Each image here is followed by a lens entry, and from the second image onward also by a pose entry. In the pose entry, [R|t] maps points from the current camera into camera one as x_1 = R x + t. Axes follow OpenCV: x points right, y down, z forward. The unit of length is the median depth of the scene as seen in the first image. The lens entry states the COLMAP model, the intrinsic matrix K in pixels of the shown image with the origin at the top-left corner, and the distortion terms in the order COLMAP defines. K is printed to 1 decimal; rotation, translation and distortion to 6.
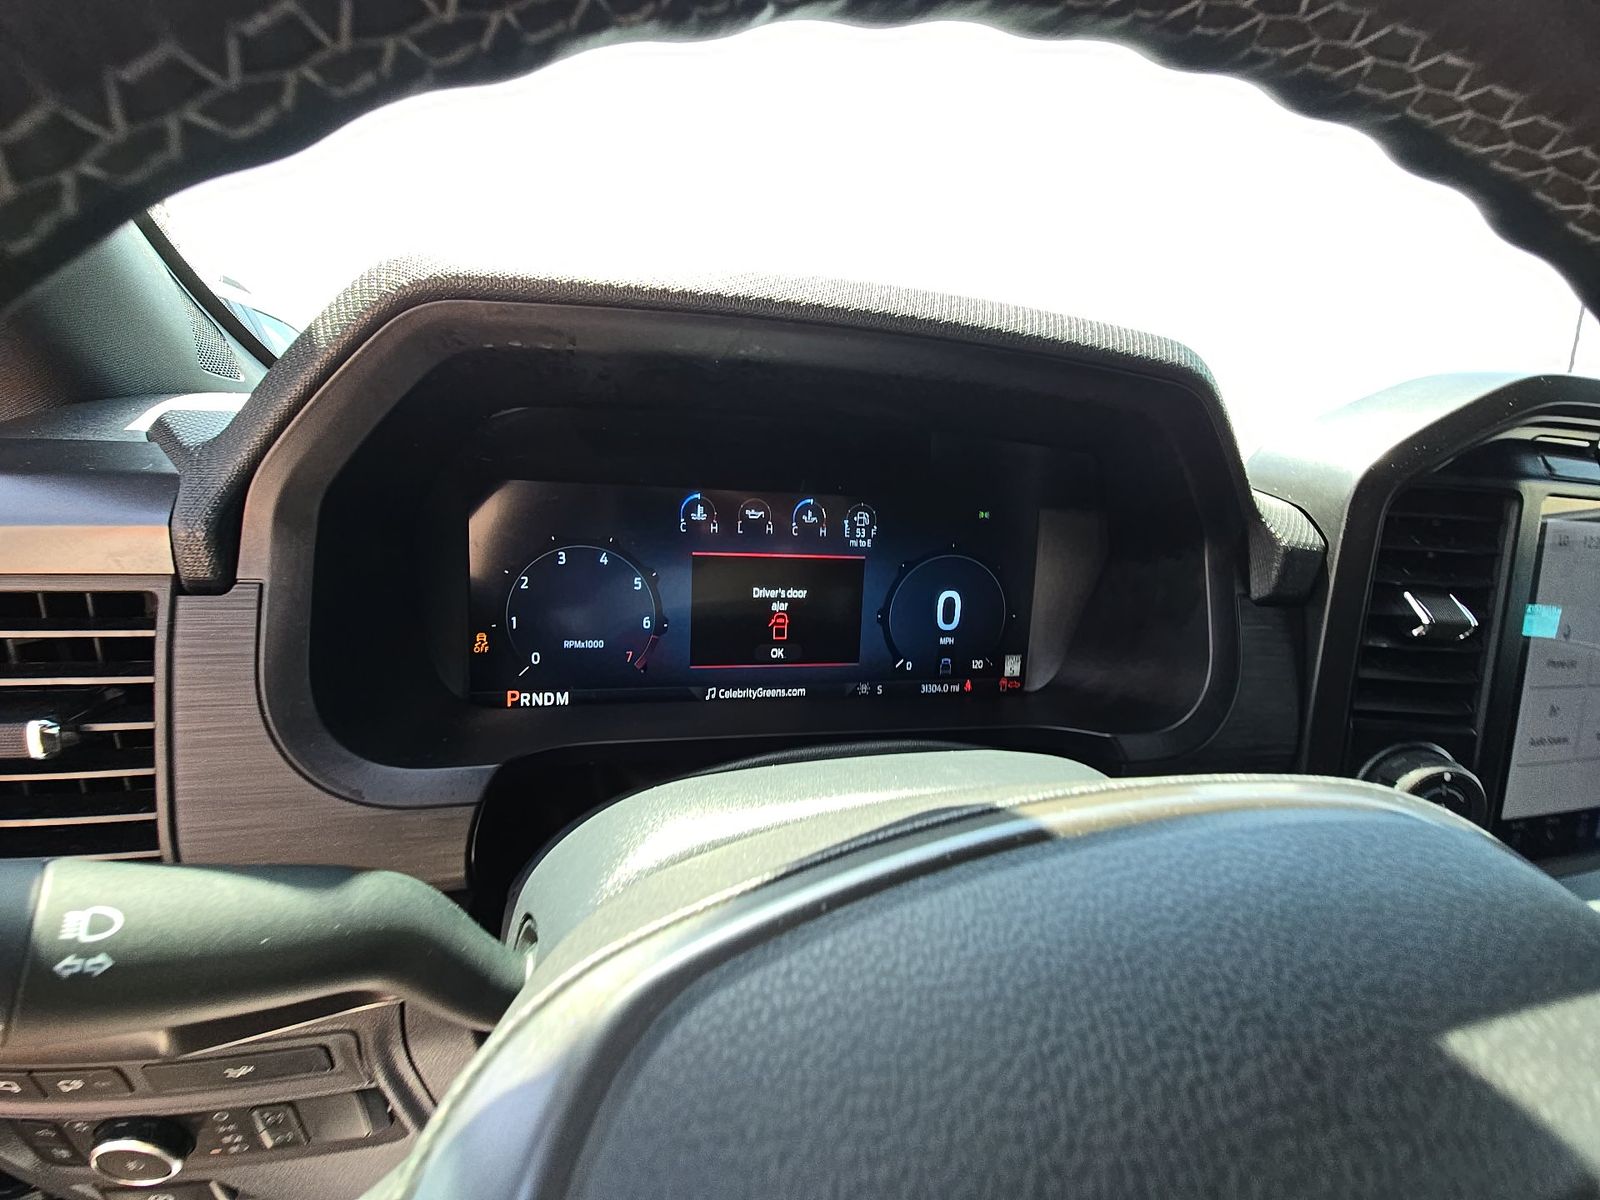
lens RADIAL K [[666.8, 0, 800.0], [0, 666.8, 600.0], [0, 0, 1]] dist [-0.001831, -0.000245]
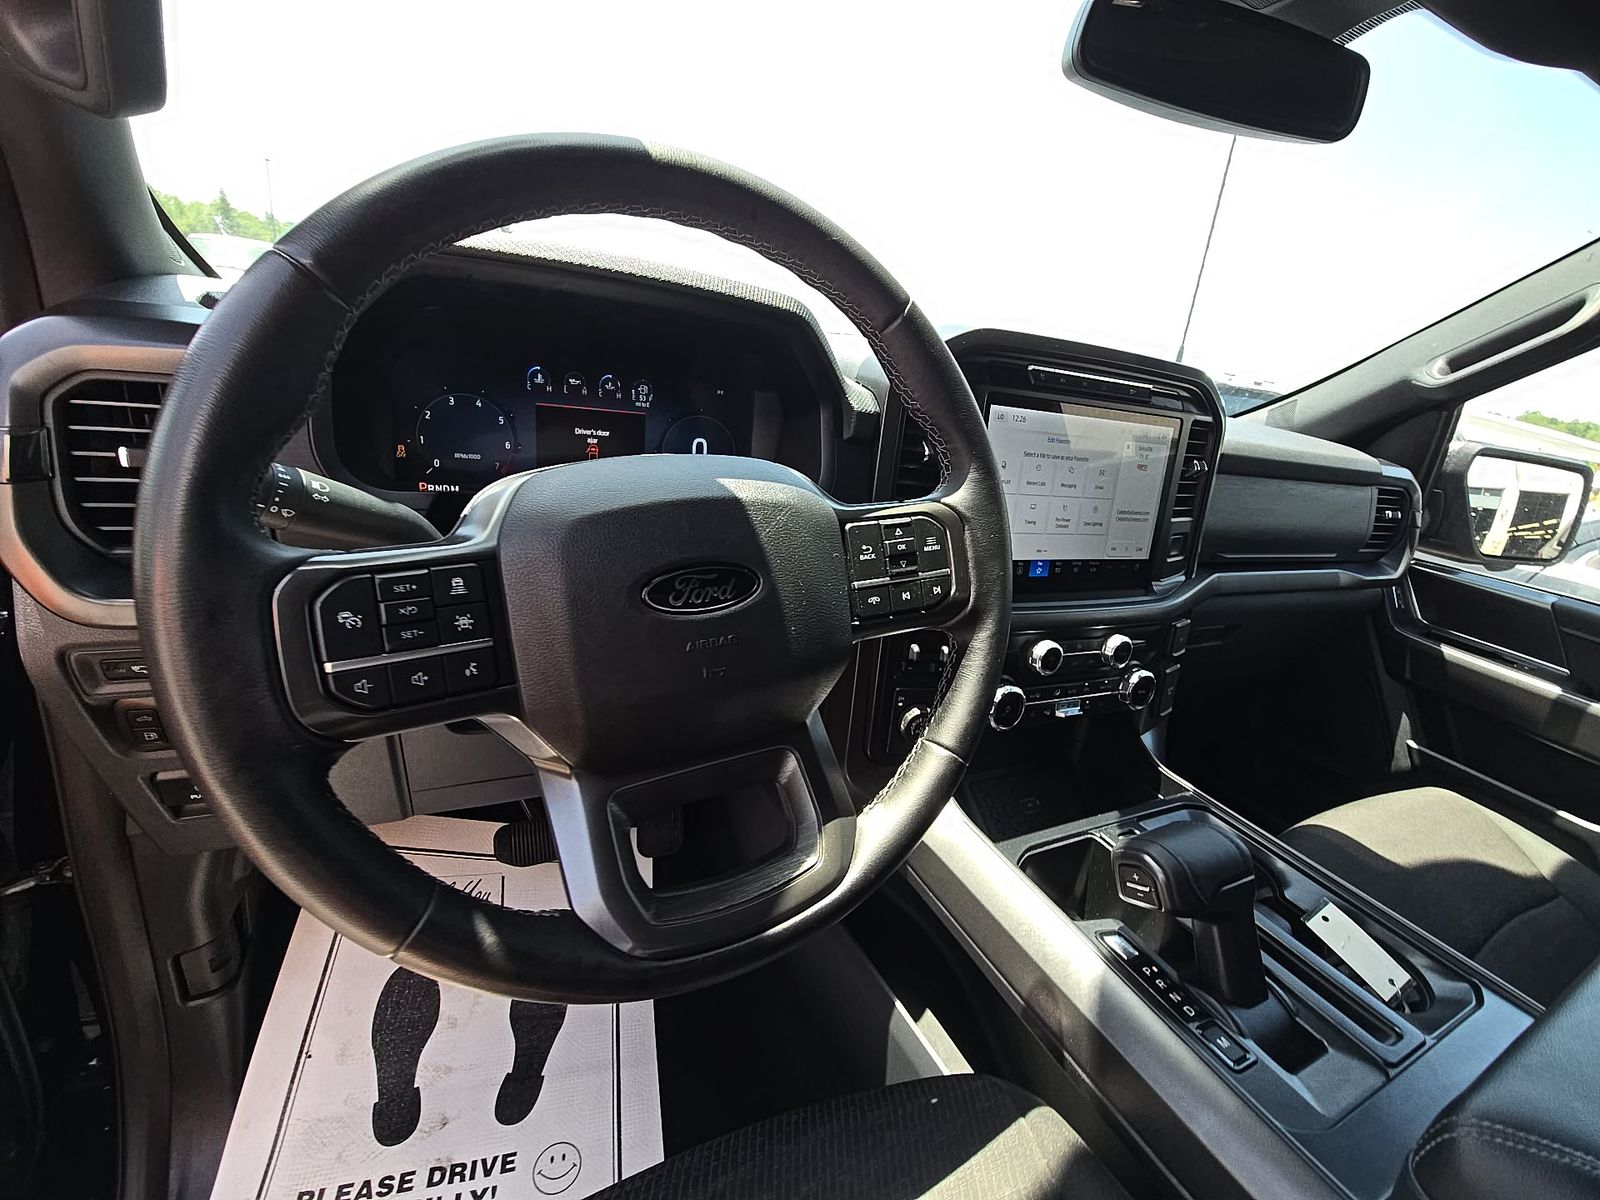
lens RADIAL K [[651.6, 0, 799.8], [0, 651.6, 596.1], [0, 0, 1]] dist [0.011180, -0.009865]
pose [[0.975696, -0.015837, 0.218555, 0.116924], [-0.010800, 0.992697, 0.120148, 0.202464], [-0.218862, -0.119588, 0.968400, -0.771367]]
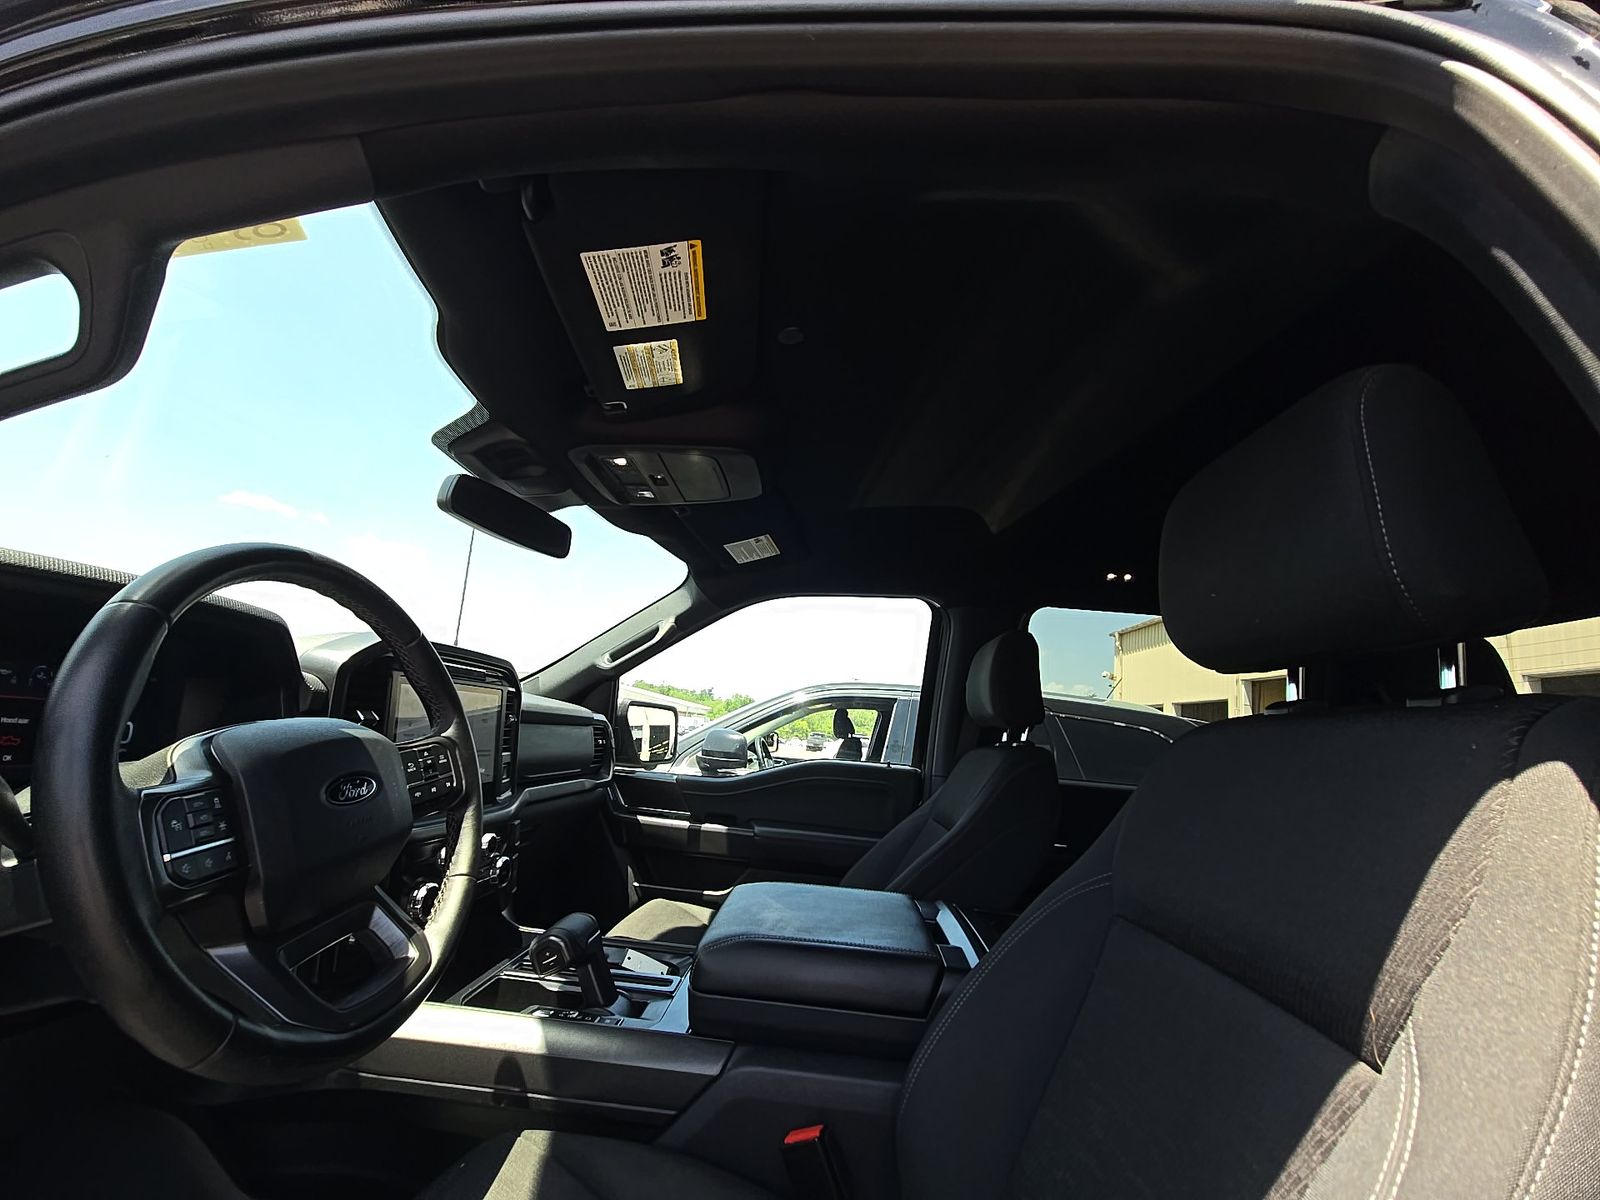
lens RADIAL K [[654.4, 0, 800.6], [0, 654.4, 591.6], [0, 0, 1]] dist [-0.000635, -0.000212]
pose [[0.286132, 0.158350, 0.945015, -1.090920], [0.159296, 0.964664, -0.209874, 0.347915], [-0.944856, 0.210589, 0.250797, -1.383630]]
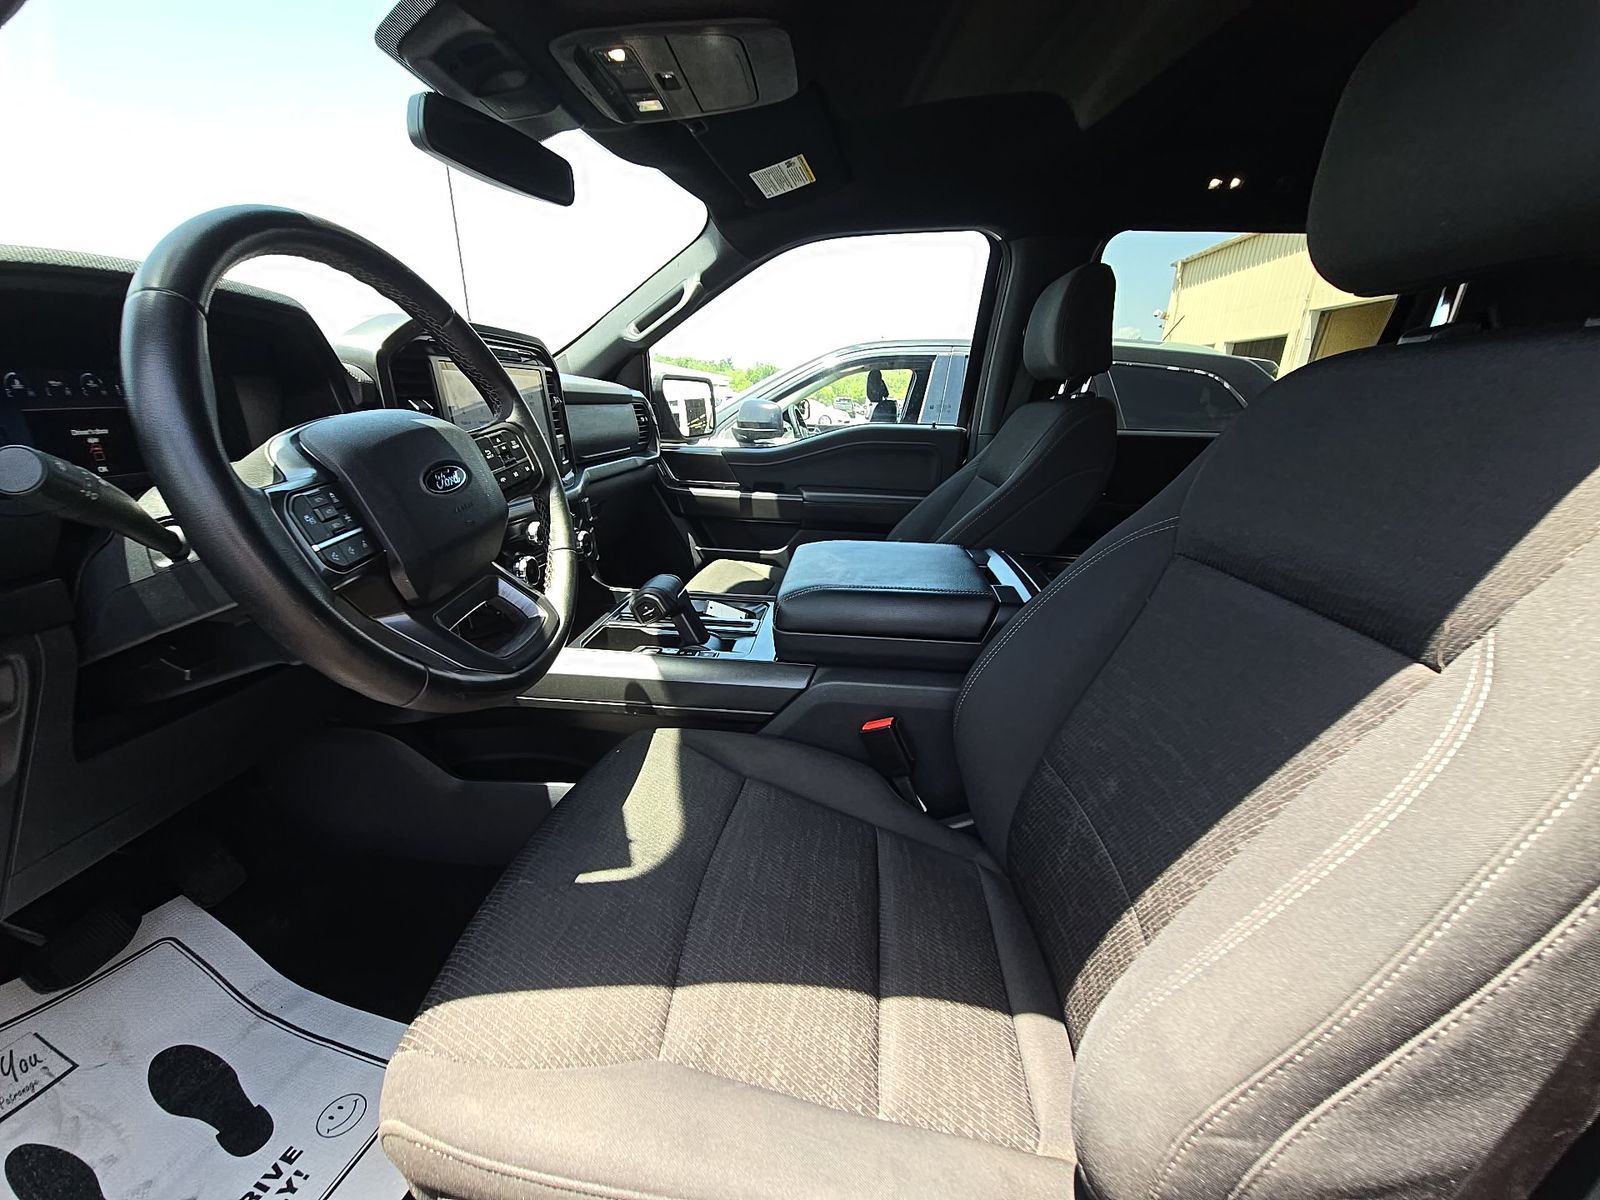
lens RADIAL K [[651.6, 0, 799.8], [0, 651.6, 596.1], [0, 0, 1]] dist [0.011180, -0.009865]
pose [[0.319457, -0.331568, 0.887699, -1.085590], [0.214925, 0.937725, 0.272908, 0.324448], [-0.922905, 0.103606, 0.370825, -1.239508]]
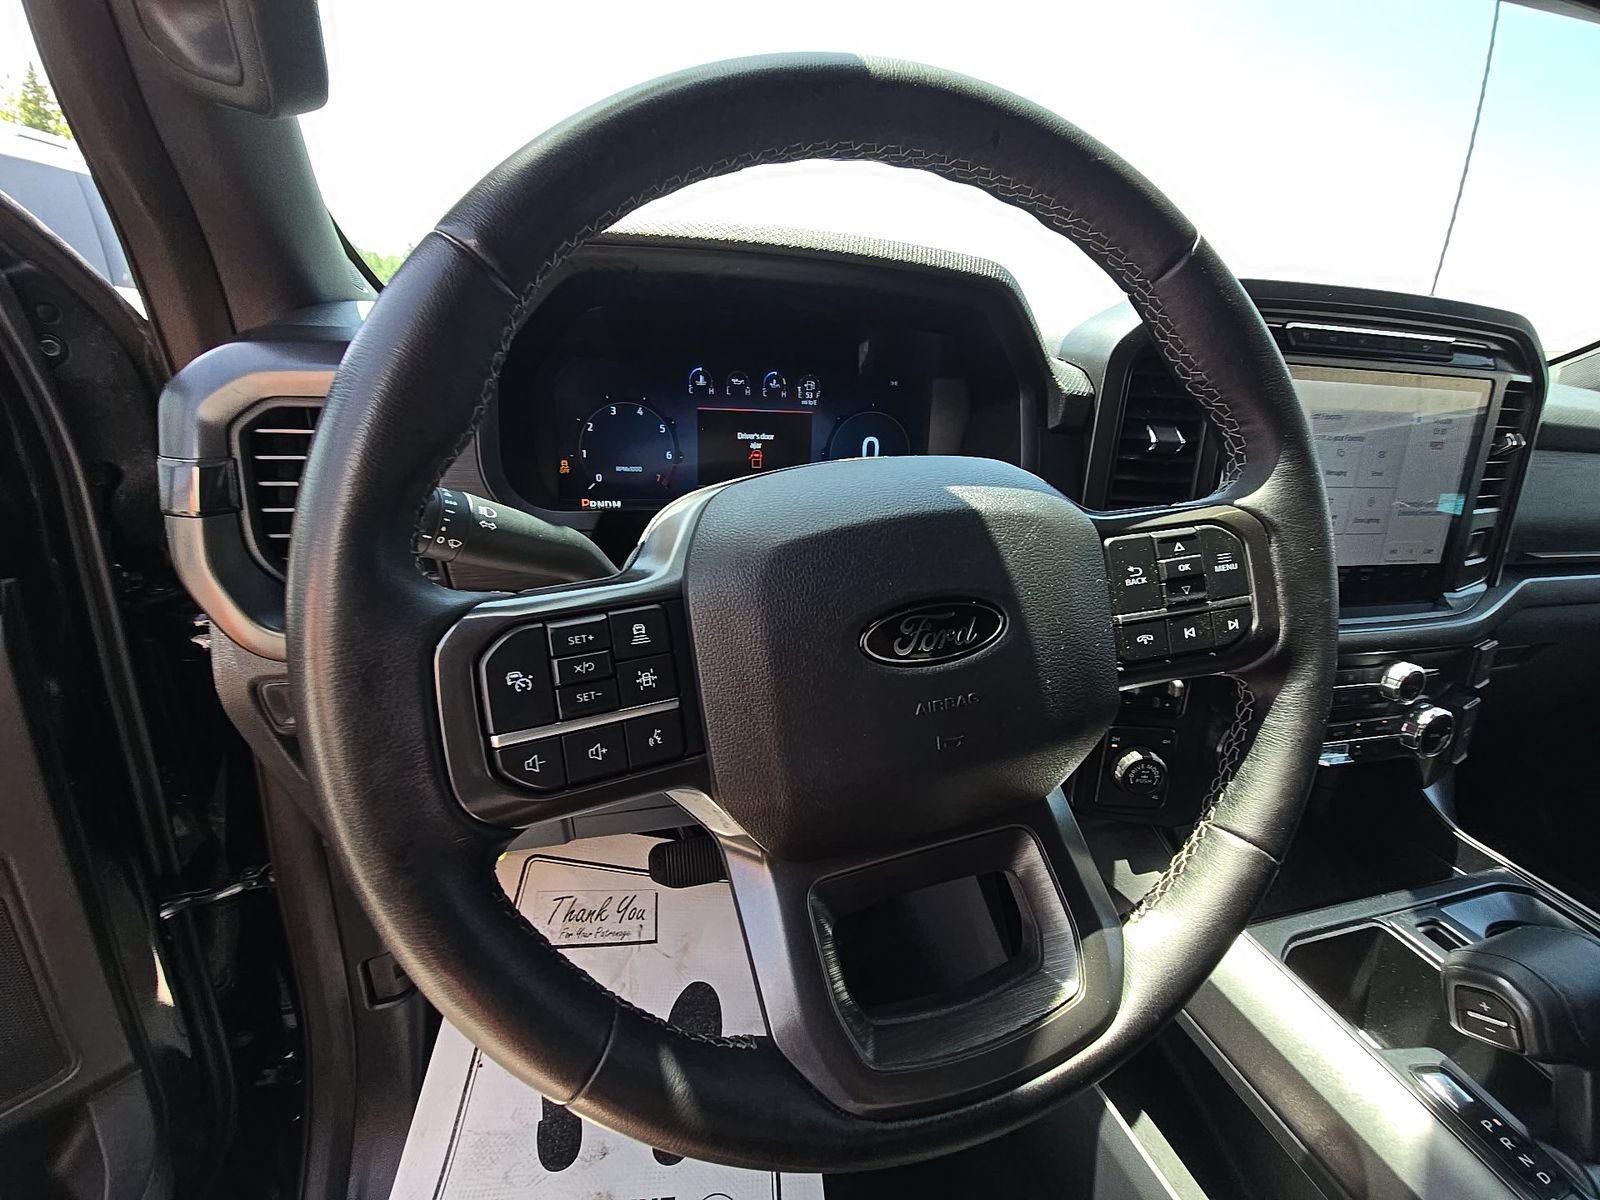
lens RADIAL K [[654.4, 0, 800.6], [0, 654.4, 591.6], [0, 0, 1]] dist [-0.000635, -0.000212]
pose [[0.999328, -0.021230, 0.029882, 0.020133], [0.017679, 0.993269, 0.114474, 0.177997], [-0.032112, -0.113869, 0.992977, -0.534842]]
